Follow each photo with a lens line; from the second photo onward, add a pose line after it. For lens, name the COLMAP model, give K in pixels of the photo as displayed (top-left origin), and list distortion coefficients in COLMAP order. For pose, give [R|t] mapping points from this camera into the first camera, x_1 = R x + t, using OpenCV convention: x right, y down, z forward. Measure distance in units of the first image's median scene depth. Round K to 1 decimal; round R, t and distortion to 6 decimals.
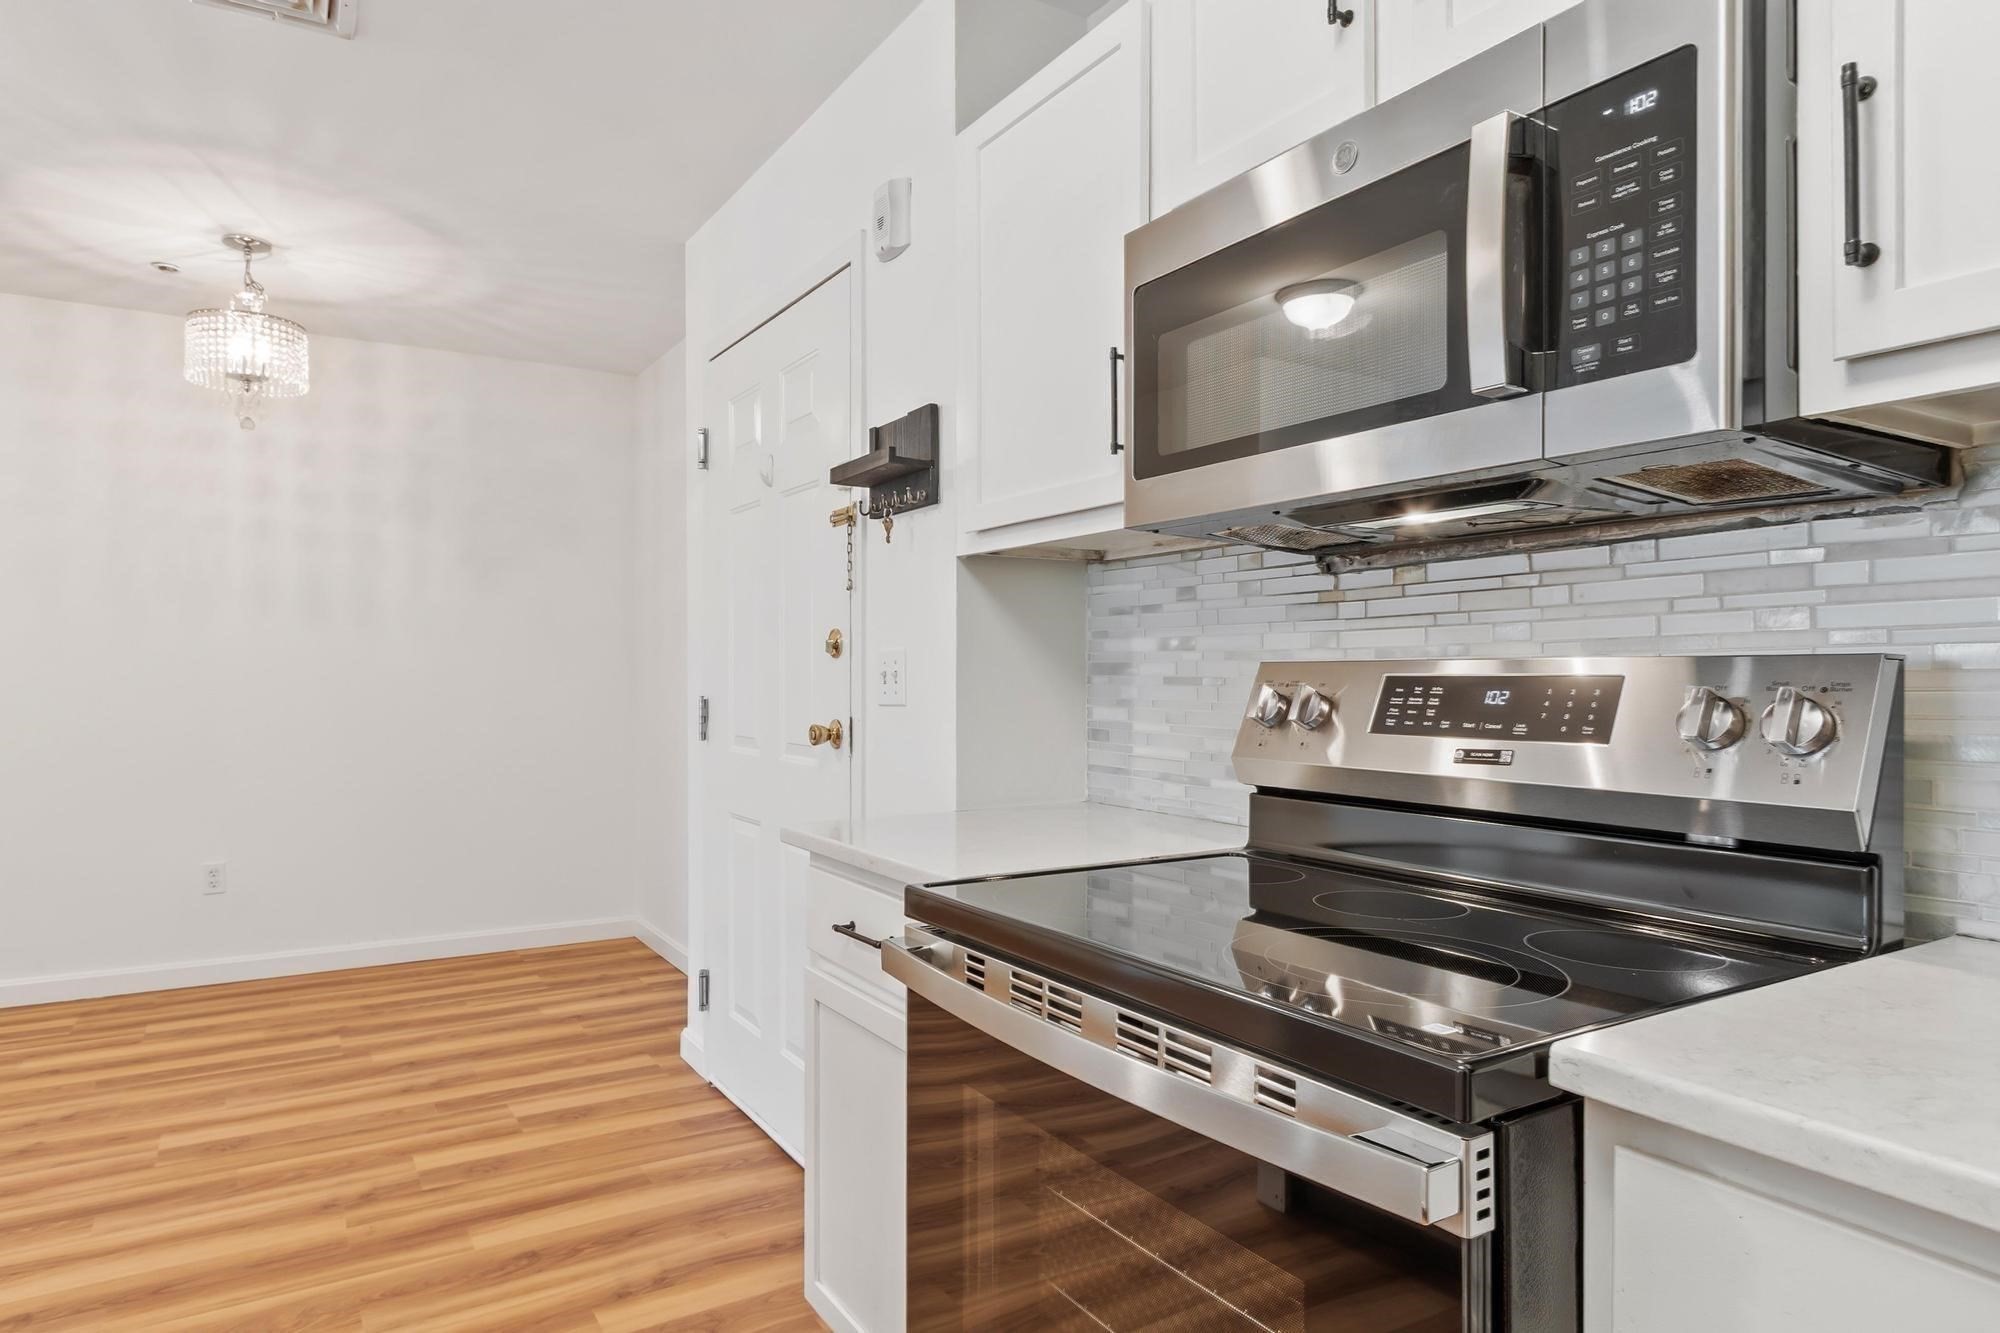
lens RADIAL K [[1135.7, 0, 944.0], [0, 1135.7, 670.6], [0, 0, 1]] dist [0.004610, -0.000416]
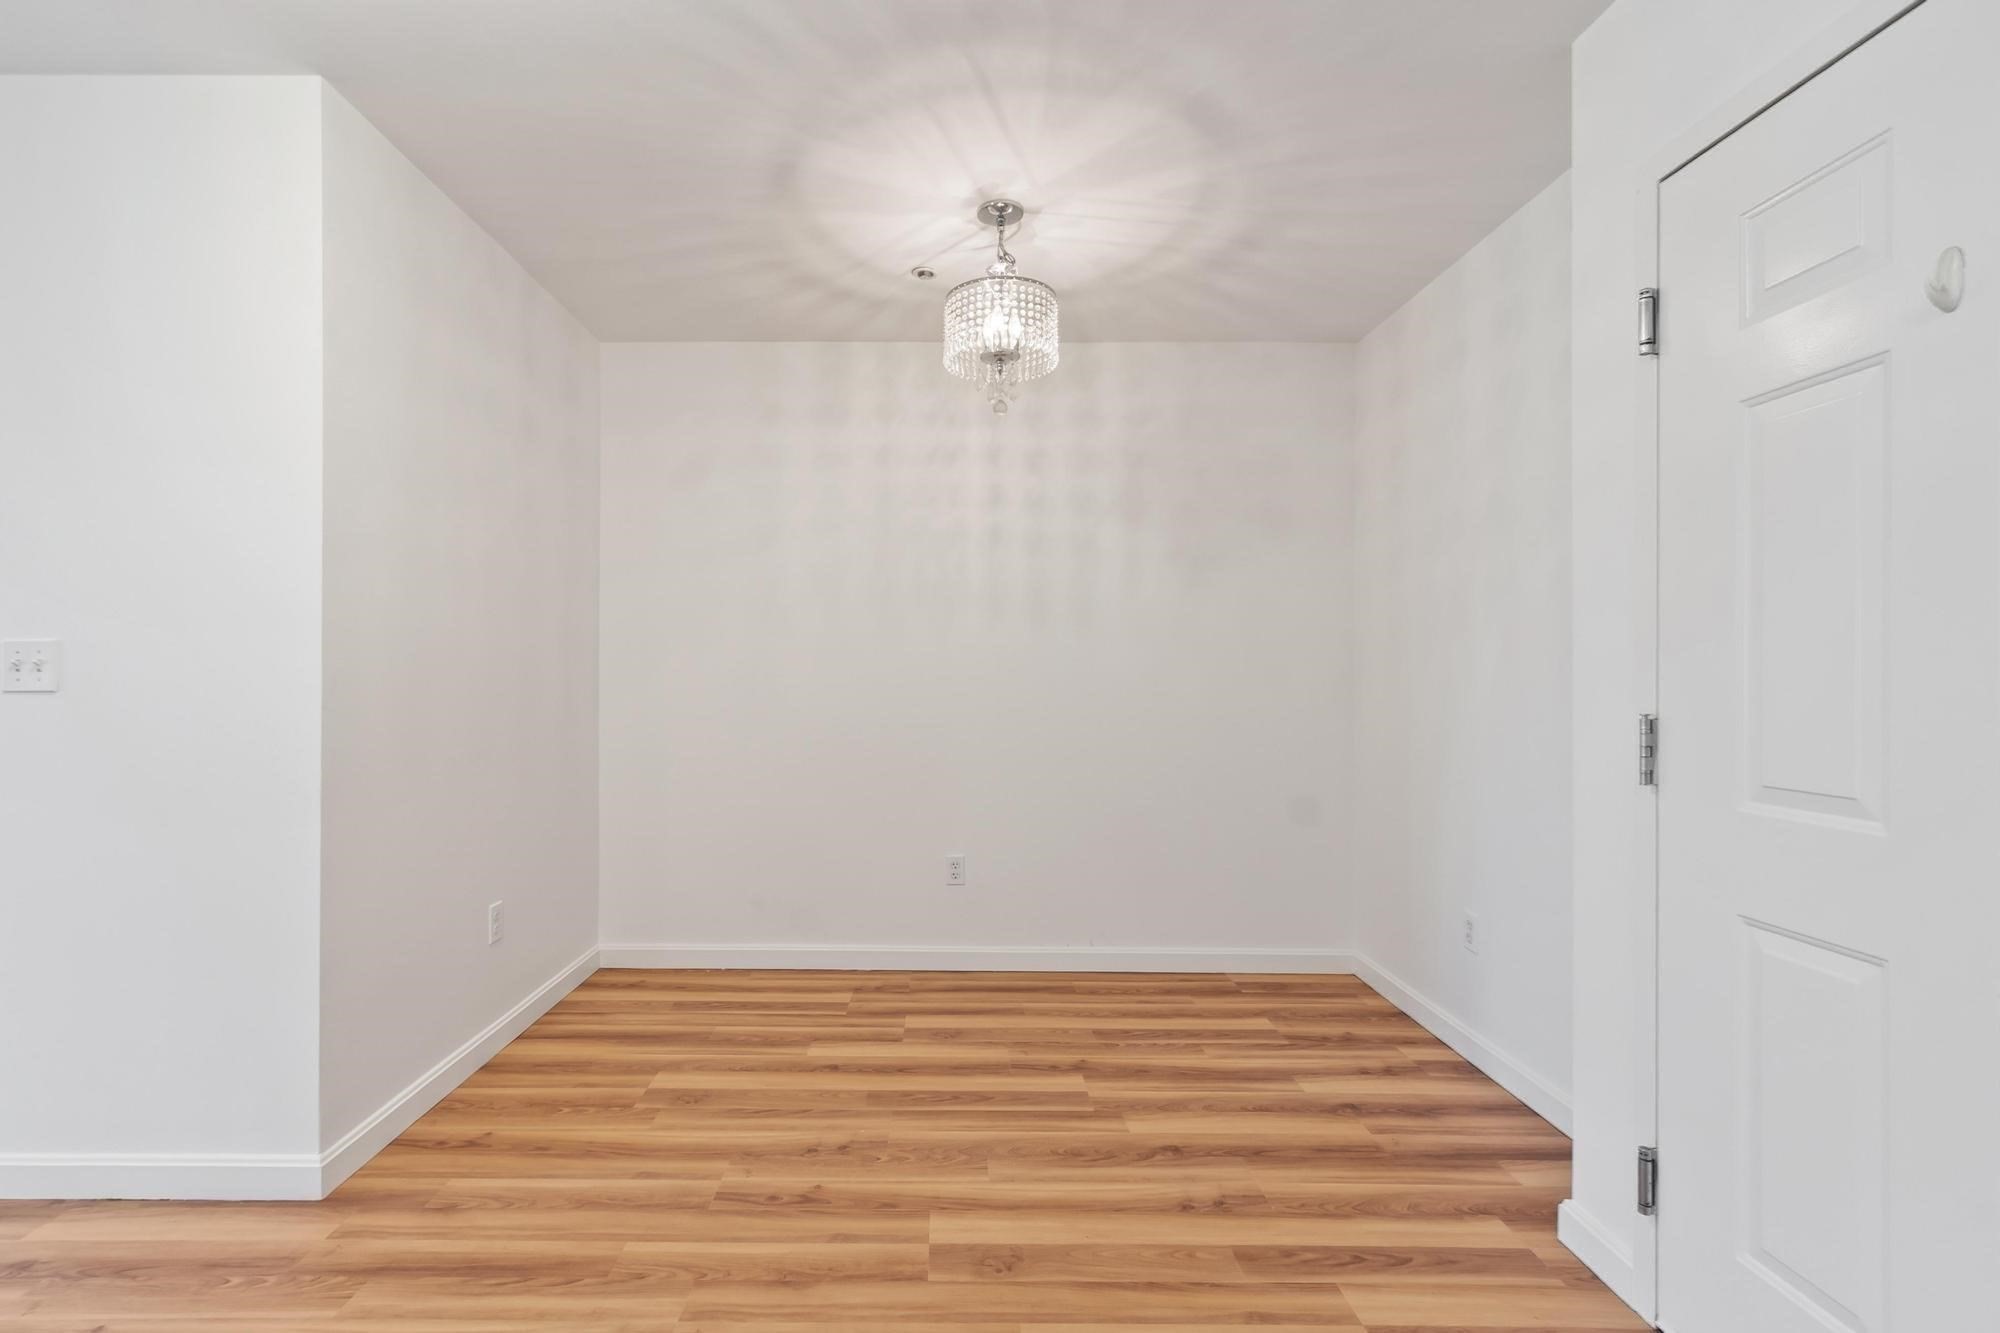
lens RADIAL K [[880.2, 0, 972.2], [0, 880.2, 674.8], [0, 0, 1]] dist [0.001890, -0.000191]
pose [[0.870608, 0.002979, -0.491969, -0.283932], [-0.003074, 0.999995, 0.000616, 0.001118], [0.491968, 0.000976, 0.870613, 0.371671]]
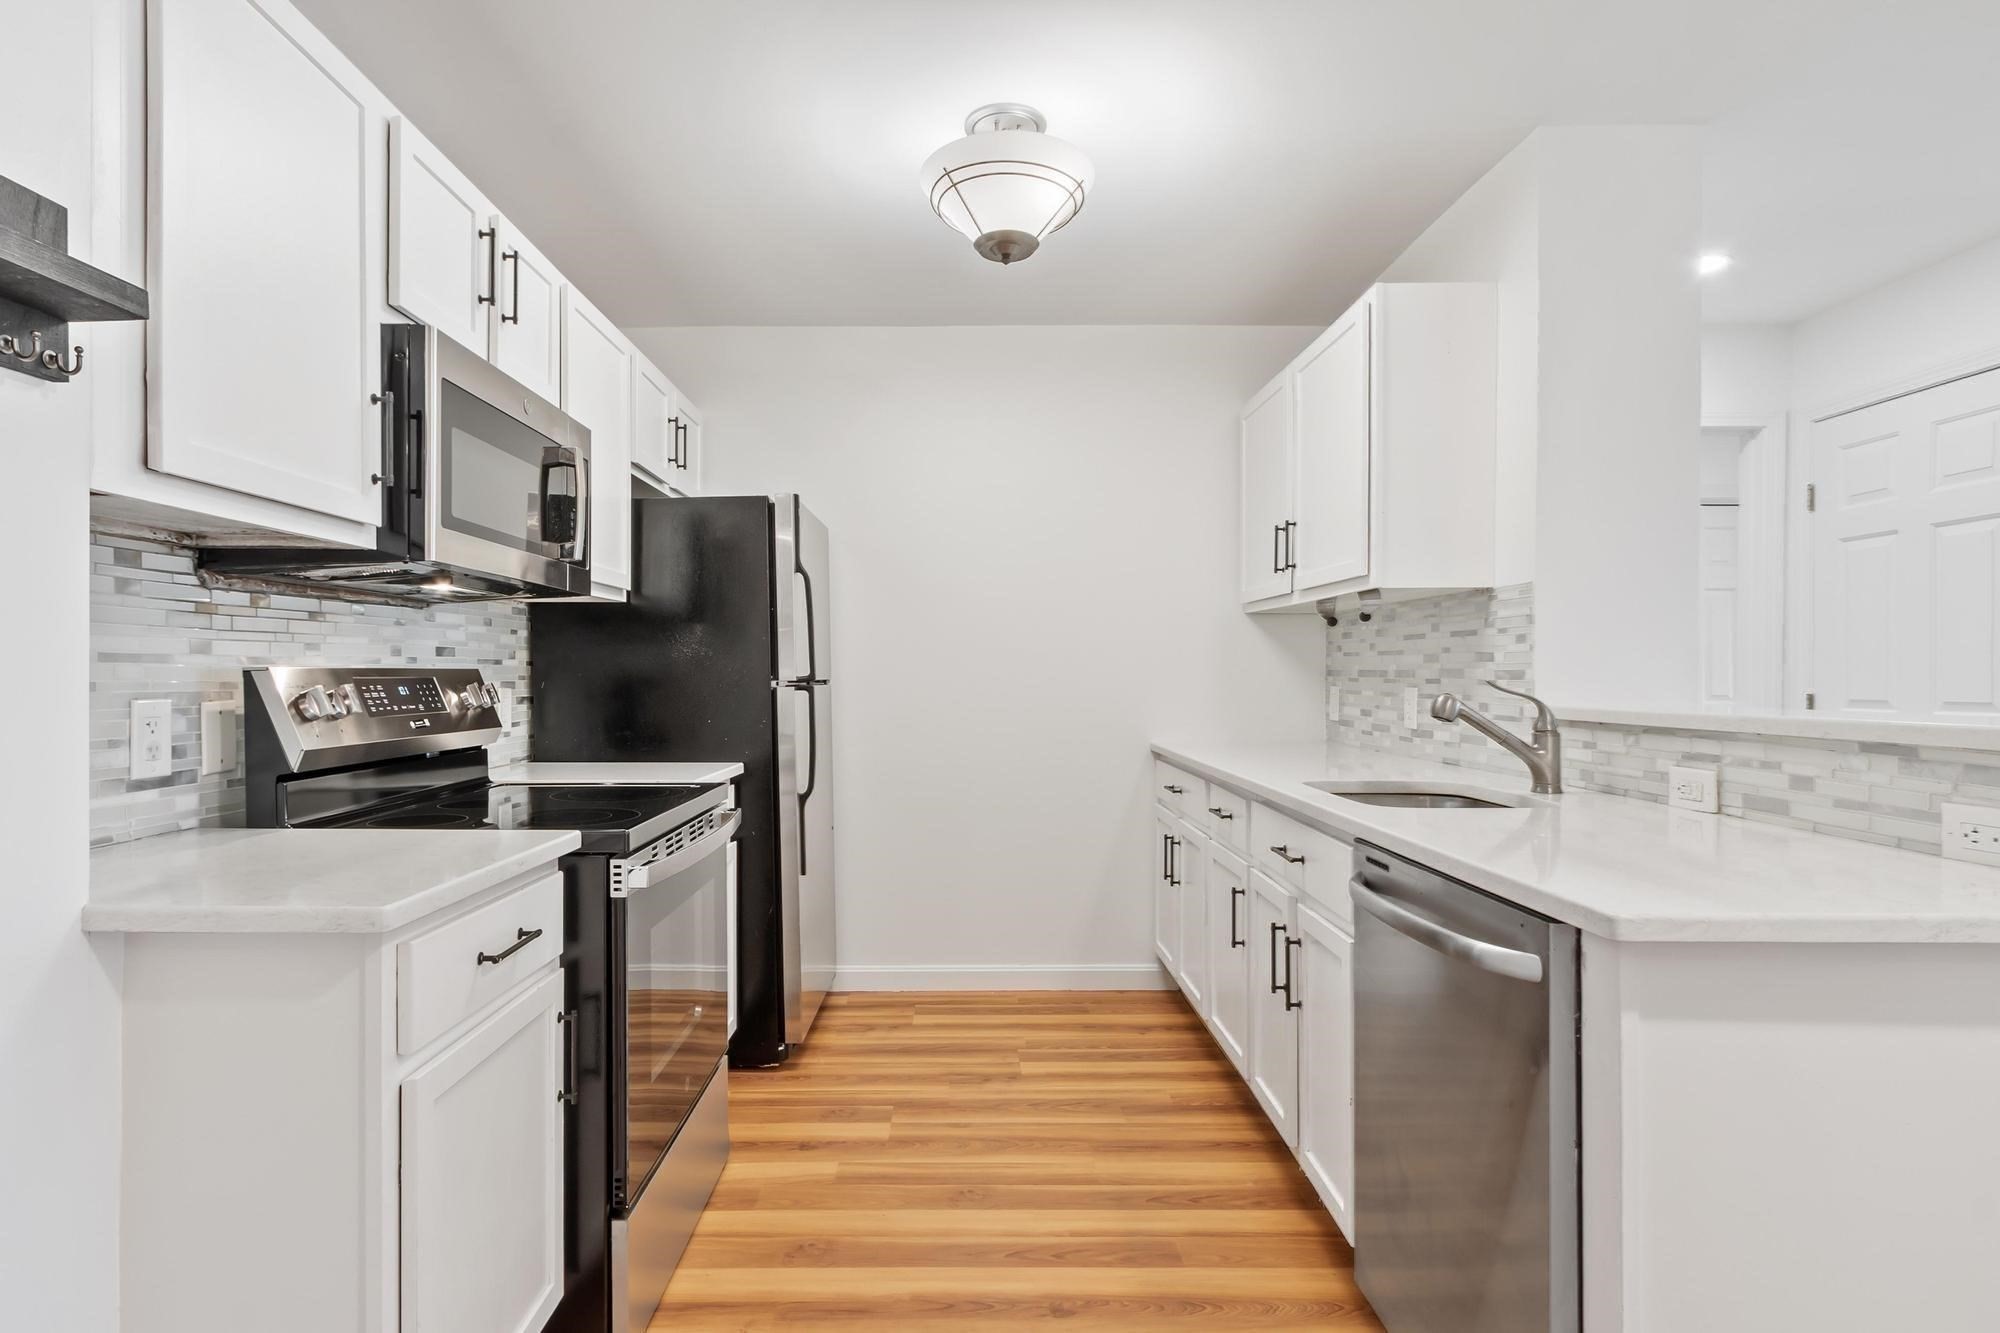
lens RADIAL K [[1041.8, 0, 918.4], [0, 1041.8, 684.7], [0, 0, 1]] dist [0.016332, -0.000275]
pose [[-0.865678, -0.006259, 0.500563, -0.398978], [-0.002231, 0.999960, 0.008645, -0.000372], [-0.500597, 0.006367, -0.865657, 0.796484]]
